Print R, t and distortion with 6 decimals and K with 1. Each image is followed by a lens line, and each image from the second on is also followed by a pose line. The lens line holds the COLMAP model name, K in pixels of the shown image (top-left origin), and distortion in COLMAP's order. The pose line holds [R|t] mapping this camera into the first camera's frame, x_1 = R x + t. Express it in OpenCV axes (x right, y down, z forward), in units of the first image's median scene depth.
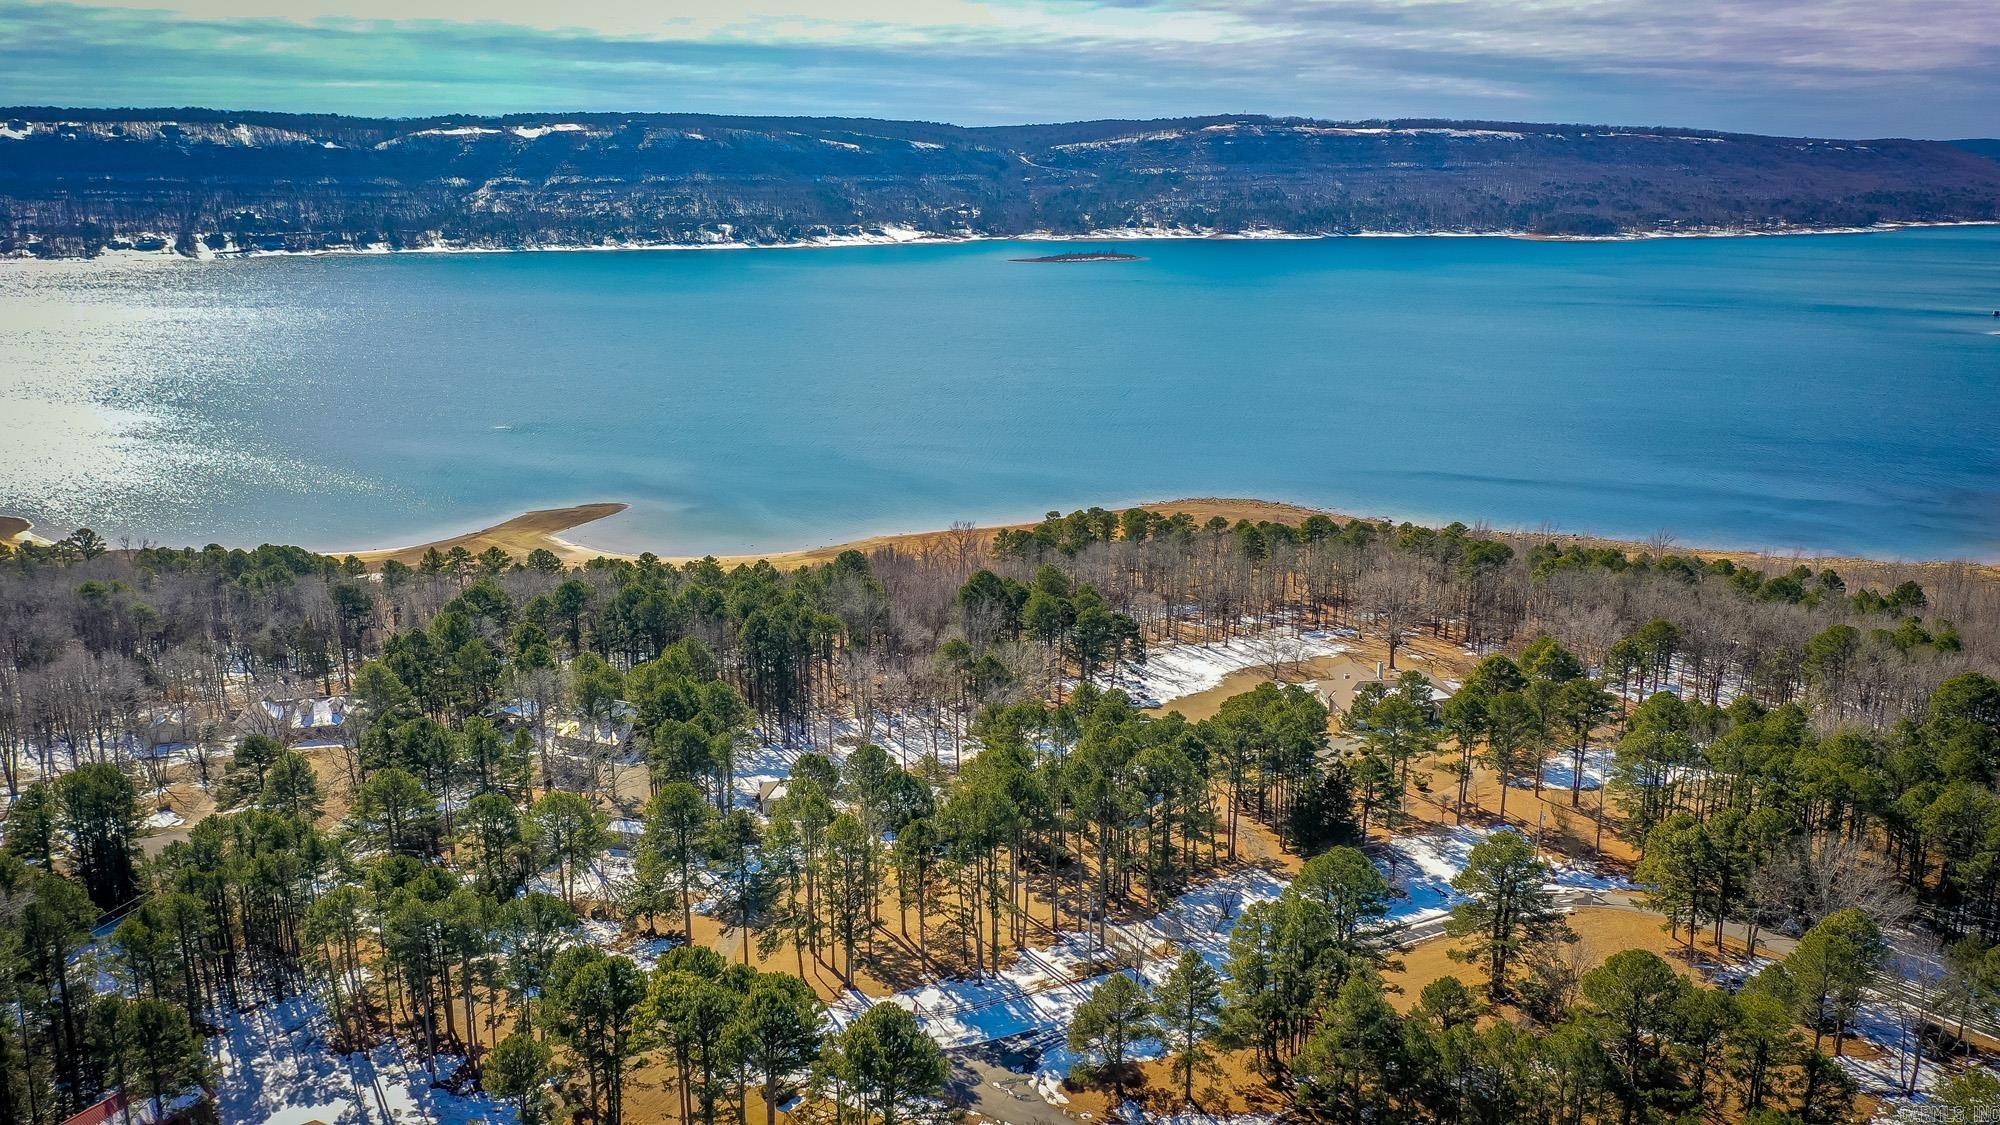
lens RADIAL K [[1574.6, 0, 1000.0], [0, 1574.6, 562.5], [0, 0, 1]] dist [-0.002415, 0.004125]
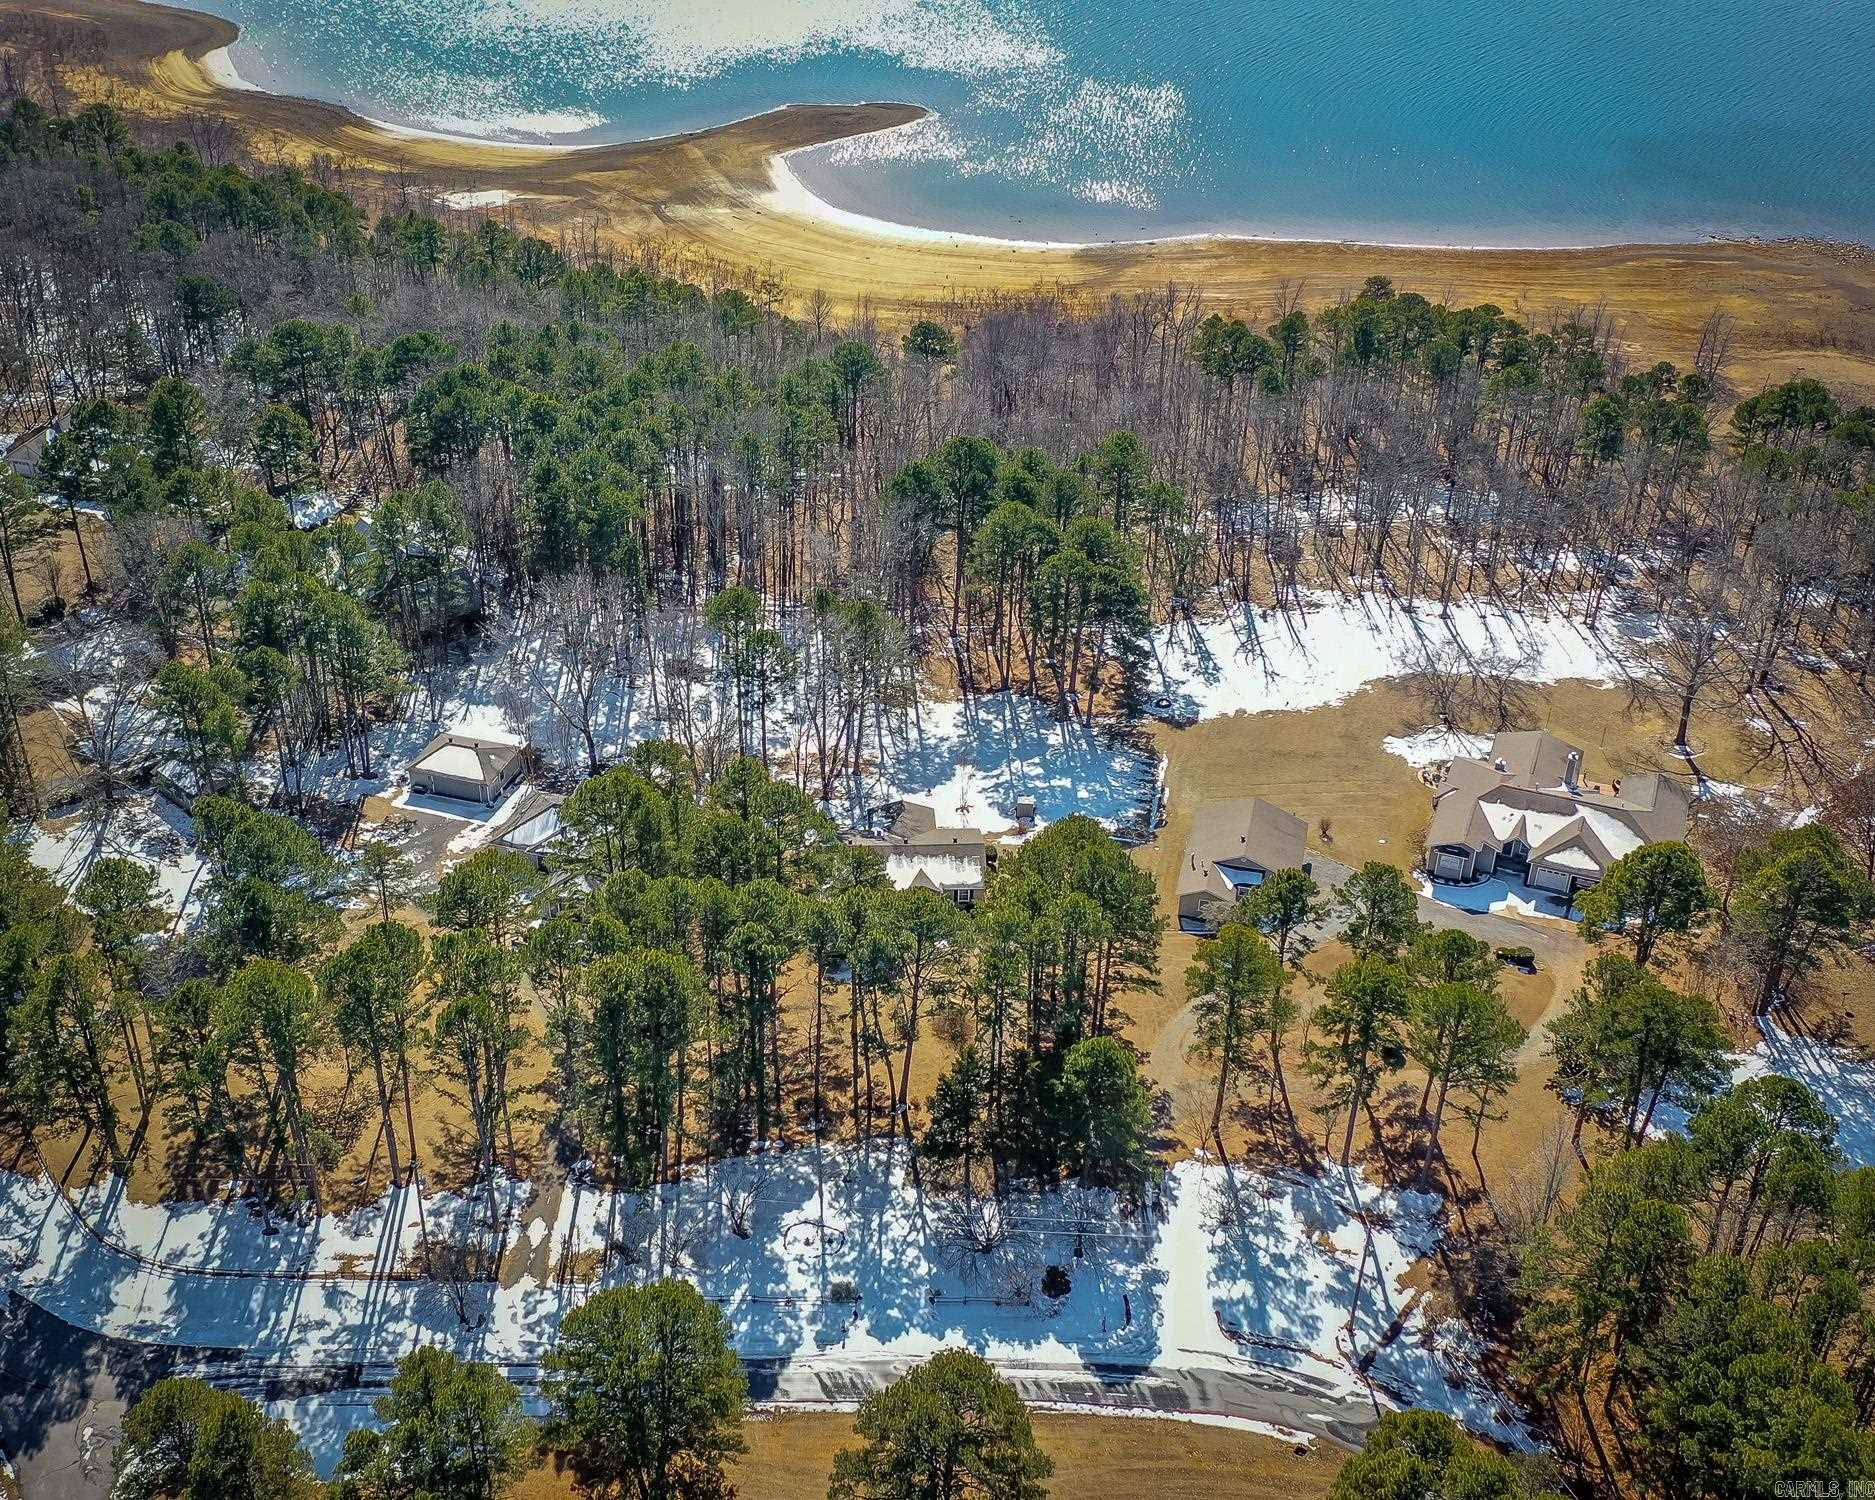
lens RADIAL K [[2099.8, 0, 863.2], [0, 2099.8, 749.1], [0, 0, 1]] dist [-0.006926, 0.024048]
pose [[0.875529, 0.265132, -0.403923, 0.325850], [-0.122639, 0.930561, 0.344986, -0.163802], [0.467342, -0.252508, 0.847249, 0.269758]]
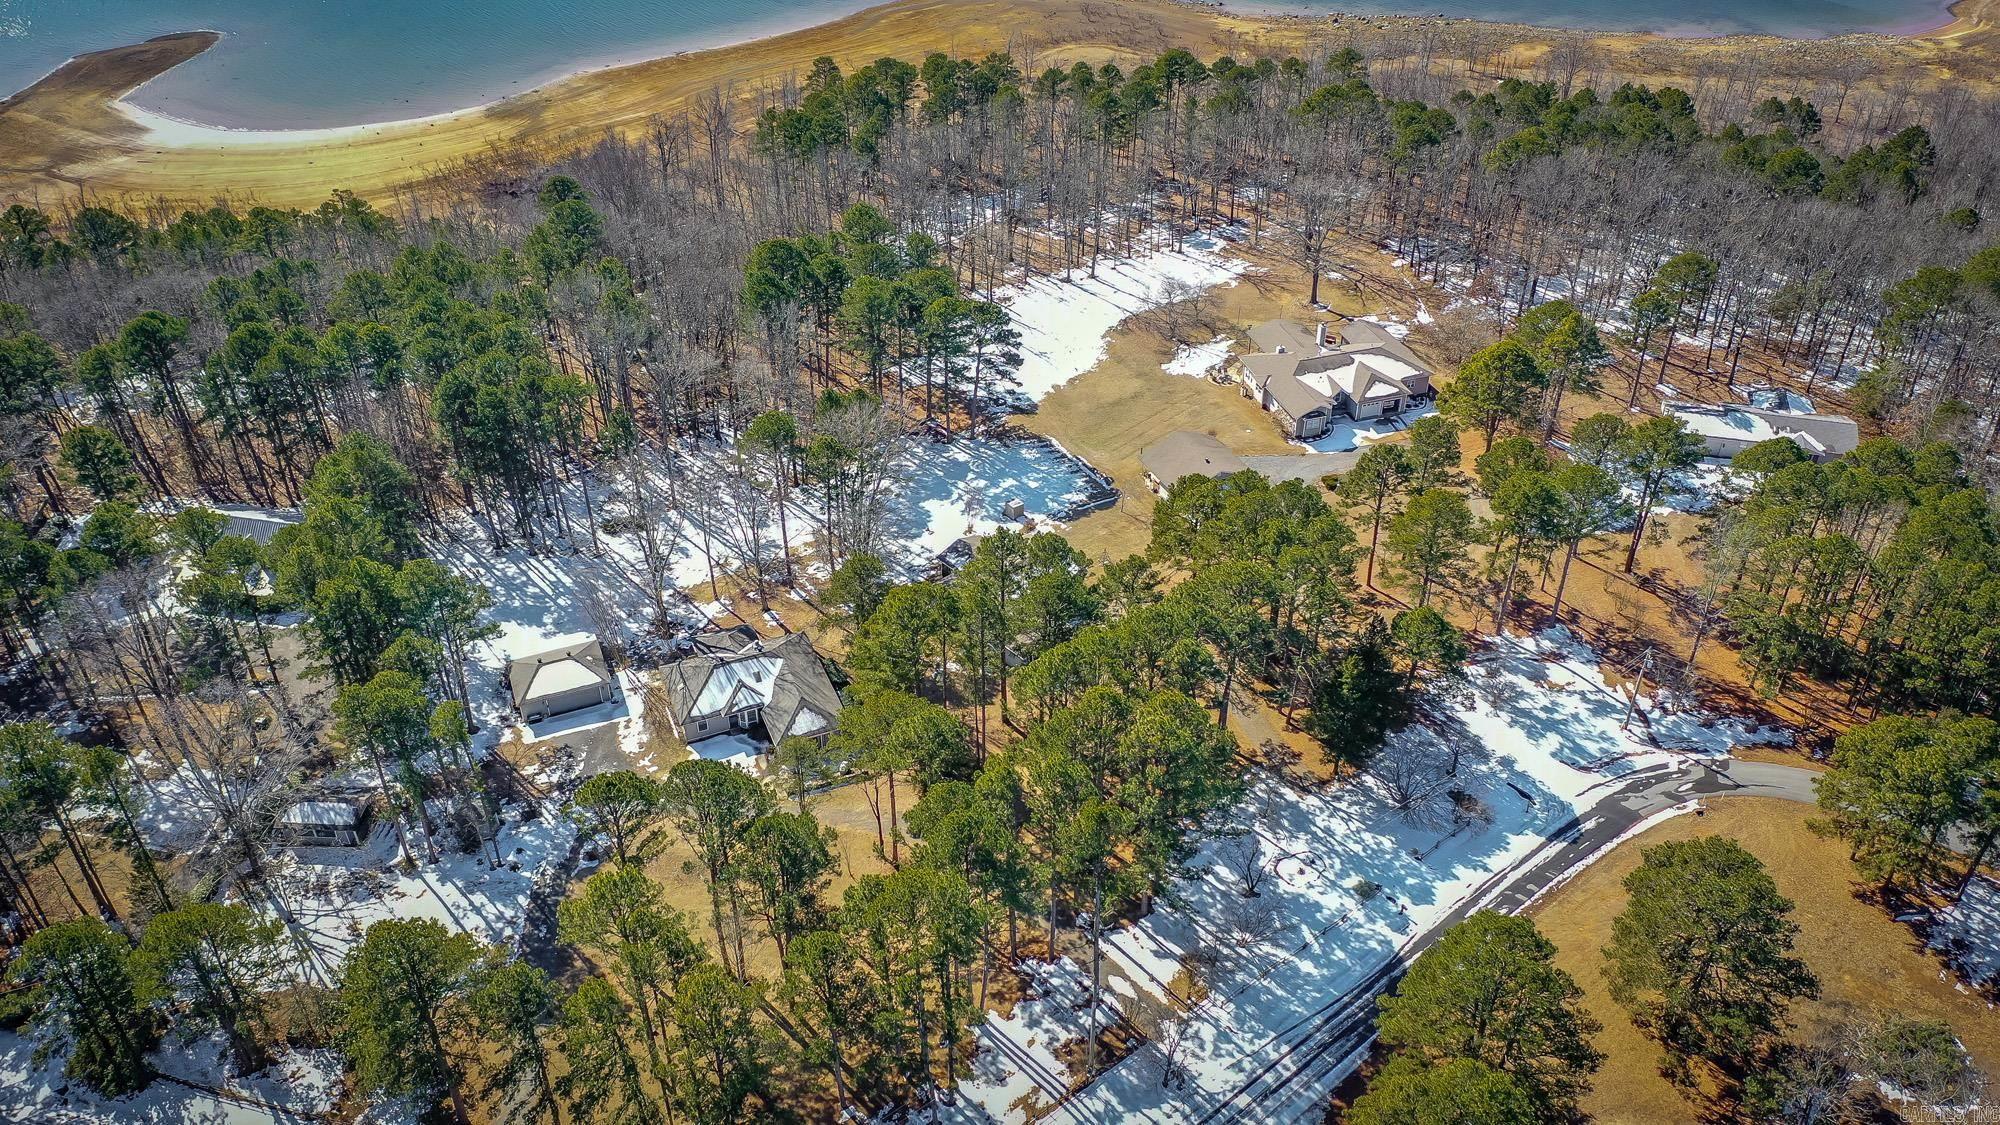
lens RADIAL K [[1574.6, 0, 1000.0], [0, 1574.6, 562.5], [0, 0, 1]] dist [-0.002415, 0.004125]
pose [[0.981020, -0.114967, 0.156151, -0.039371], [0.048263, 0.924707, 0.377607, -0.124433], [-0.187806, -0.362903, 0.912705, 0.309819]]
